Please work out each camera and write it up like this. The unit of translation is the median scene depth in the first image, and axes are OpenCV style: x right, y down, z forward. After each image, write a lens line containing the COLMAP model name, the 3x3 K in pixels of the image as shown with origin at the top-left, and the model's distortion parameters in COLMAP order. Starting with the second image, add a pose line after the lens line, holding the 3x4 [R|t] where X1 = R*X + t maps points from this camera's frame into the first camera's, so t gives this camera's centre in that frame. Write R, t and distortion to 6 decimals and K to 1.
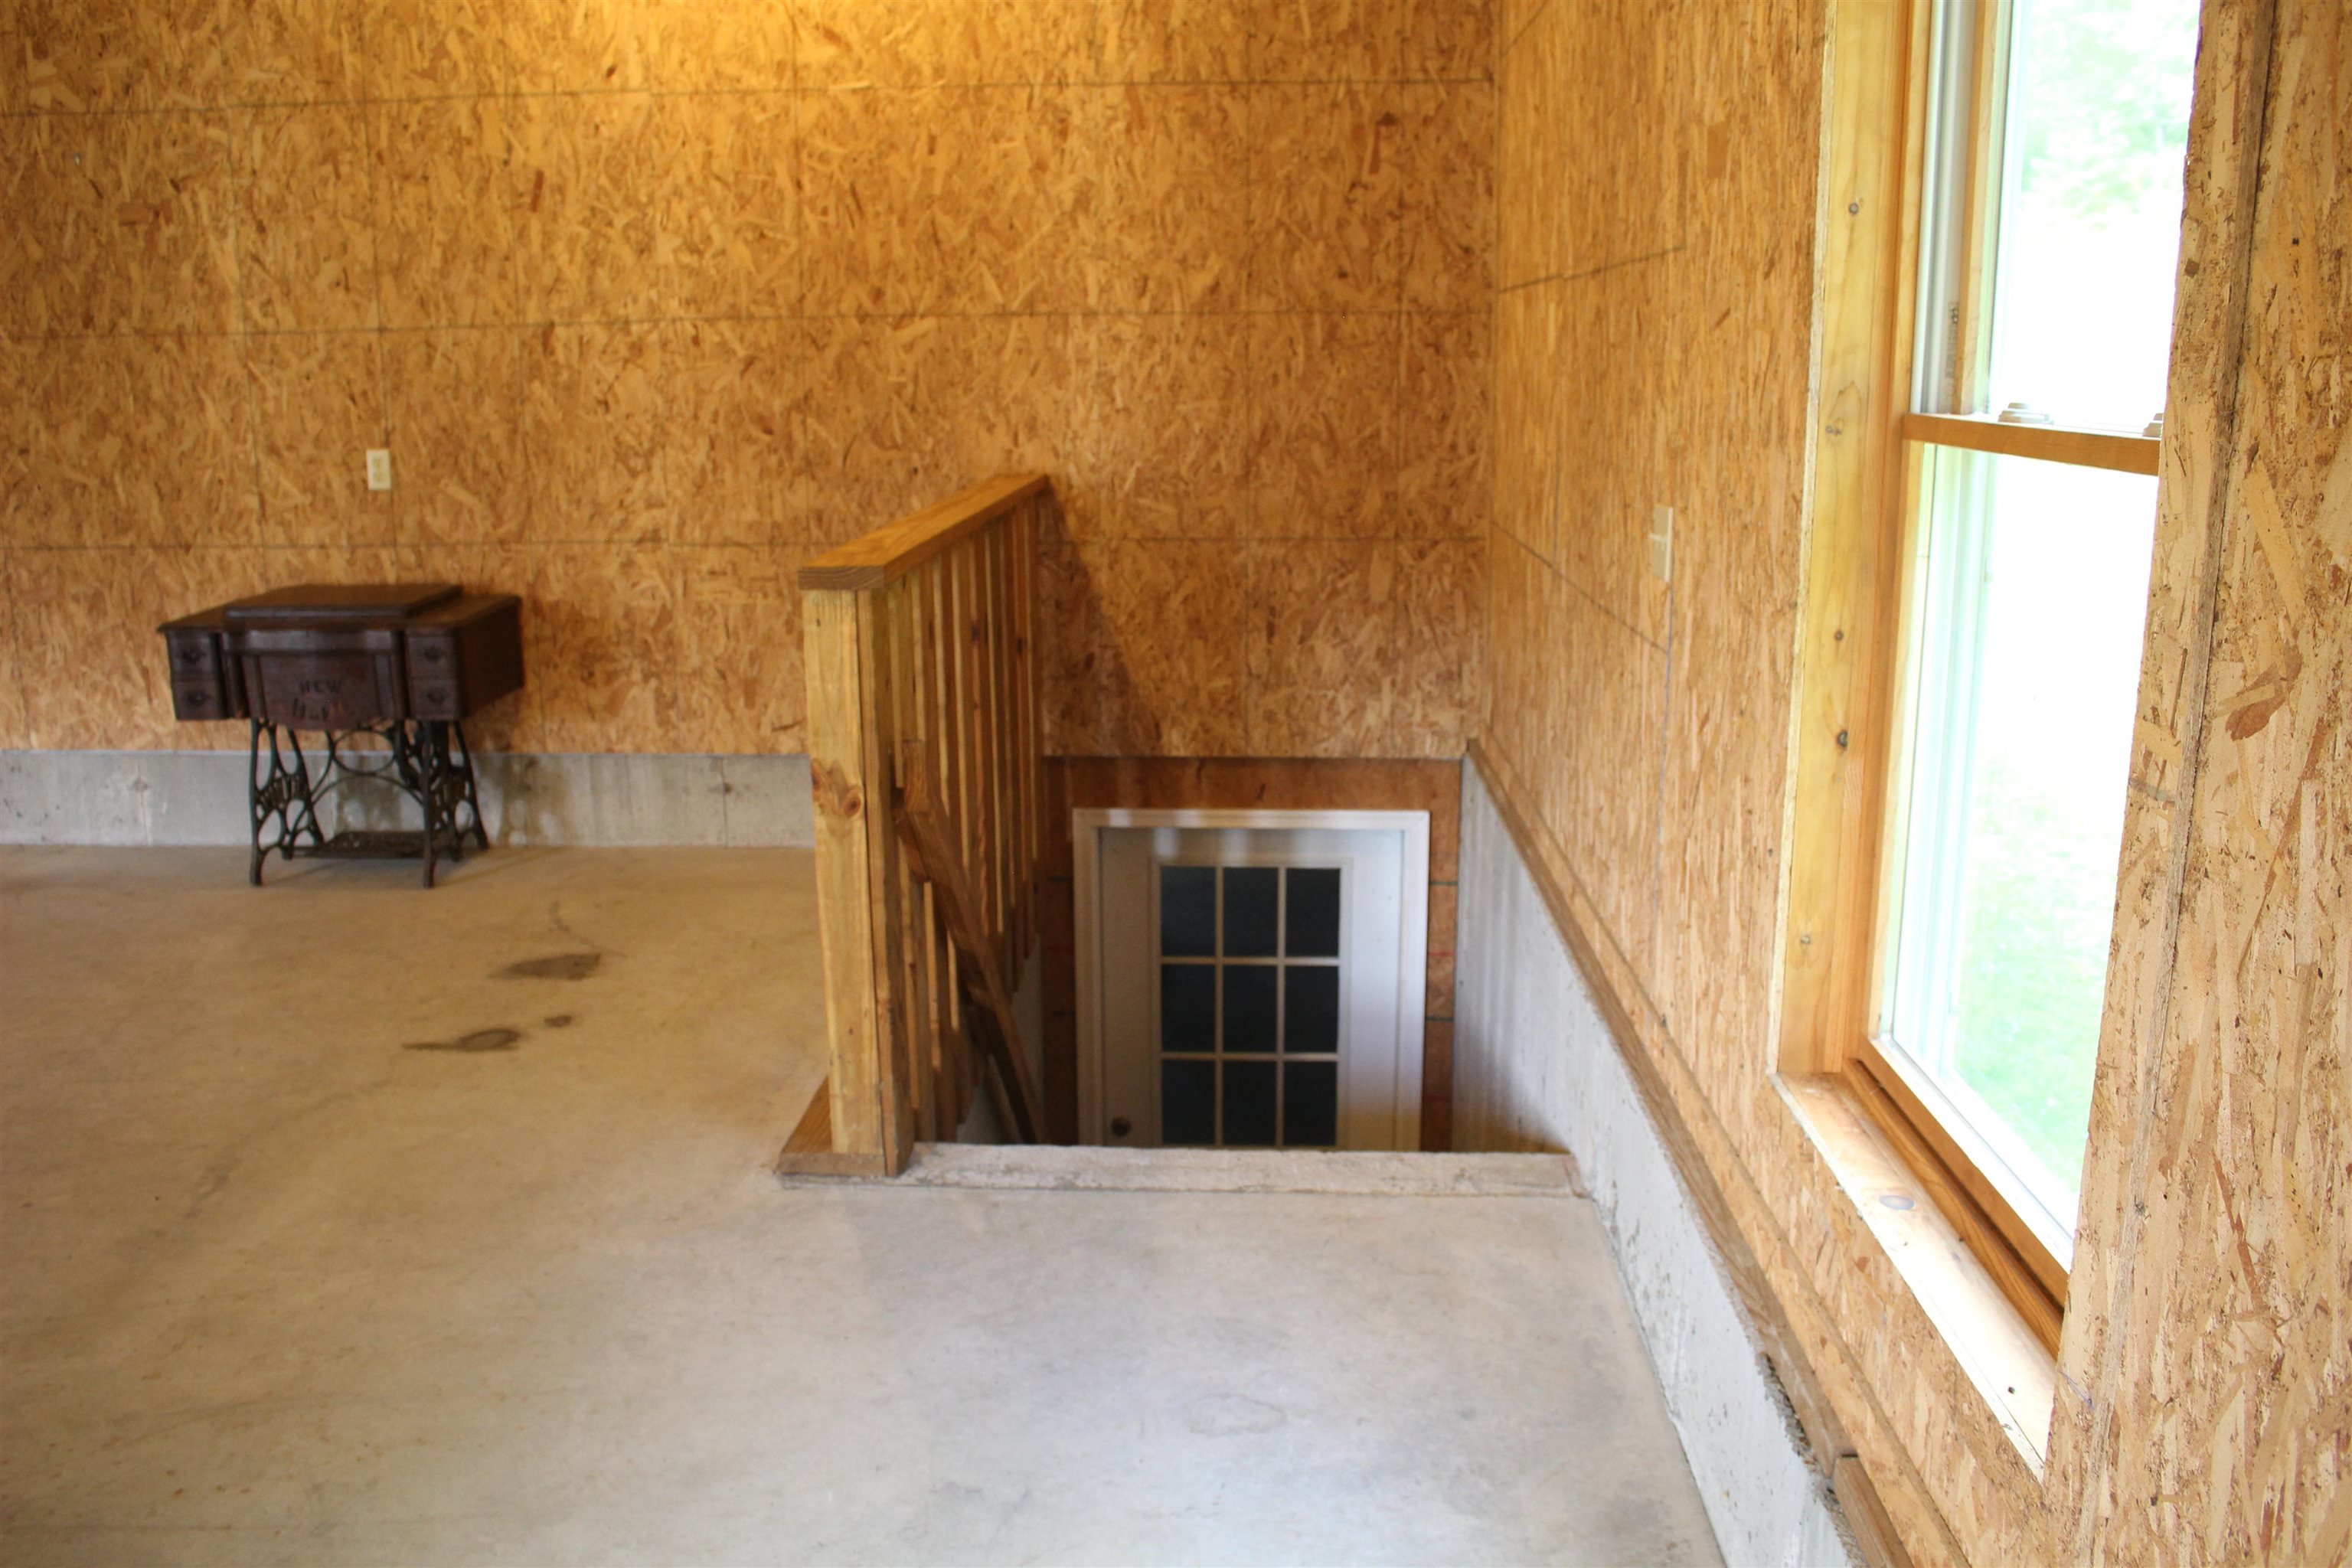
lens RADIAL K [[1949.8, 0, 1179.2], [0, 1949.8, 790.8], [0, 0, 1]] dist [-0.158396, 0.130777]
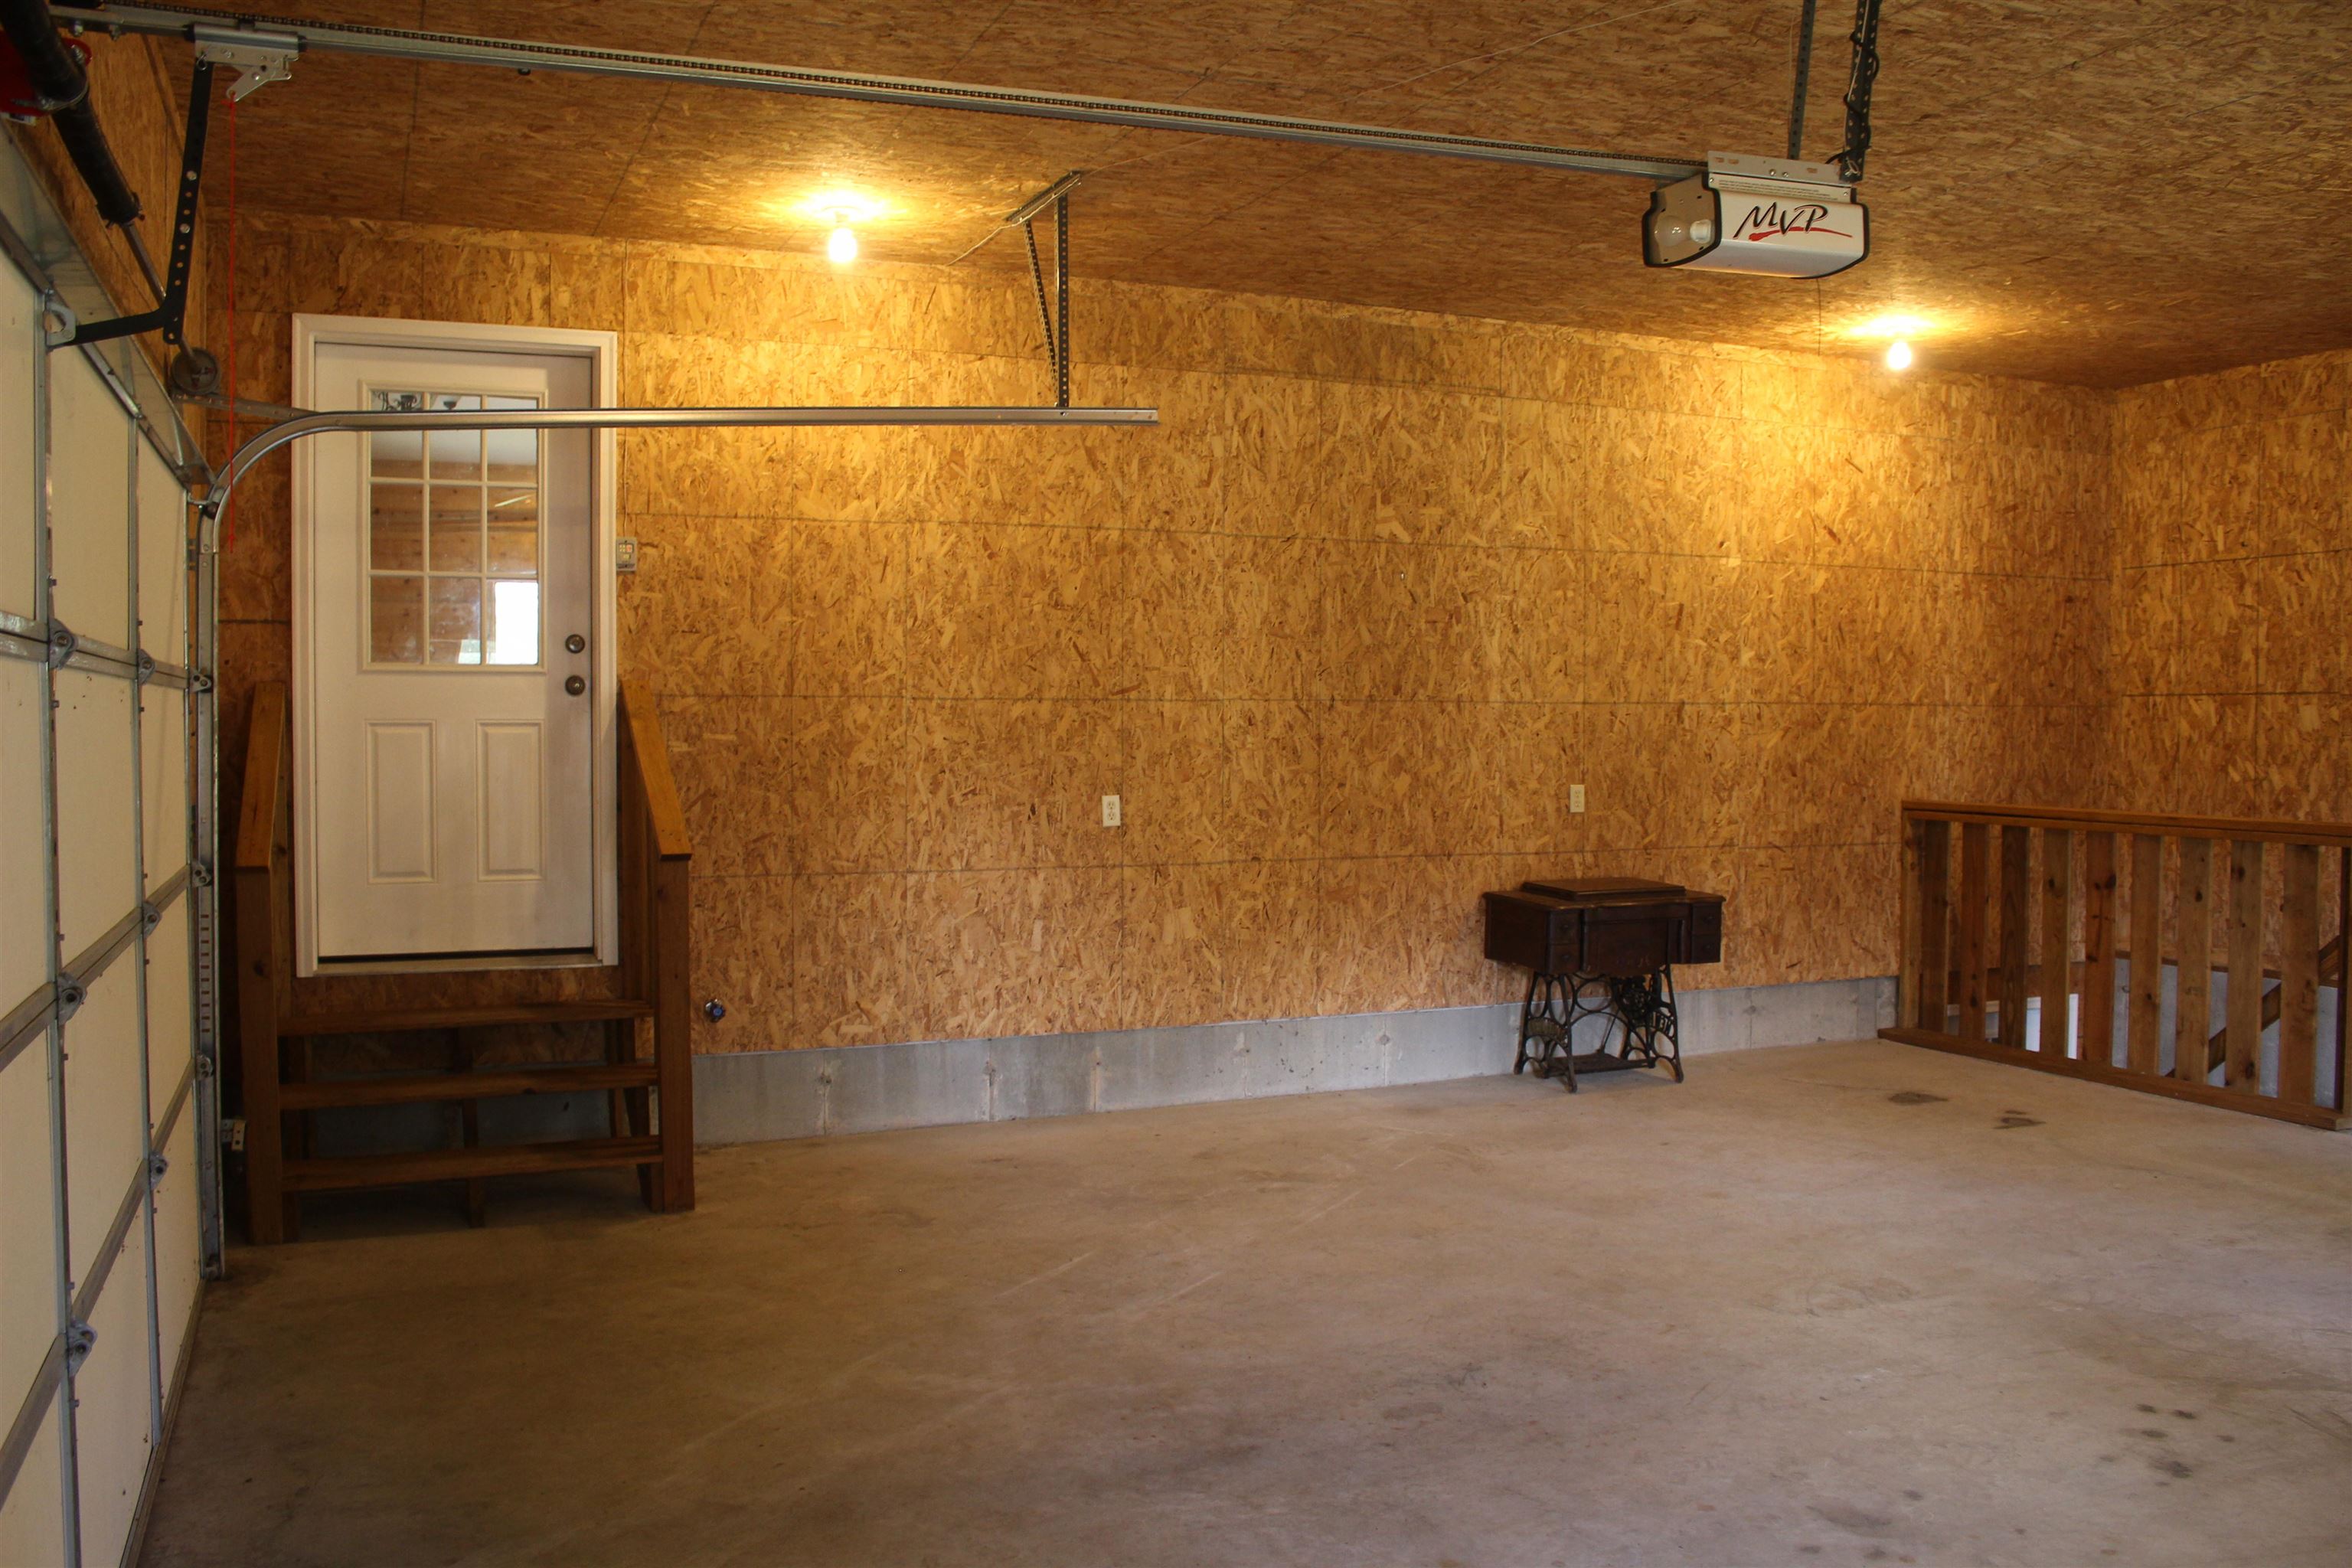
lens RADIAL K [[1949.8, 0, 1179.2], [0, 1949.8, 790.8], [0, 0, 1]] dist [-0.158396, 0.130777]
pose [[0.901273, -0.010400, 0.433127, -1.349782], [0.089743, 0.982511, -0.163149, 0.036996], [-0.423855, 0.185912, 0.886444, -0.173260]]
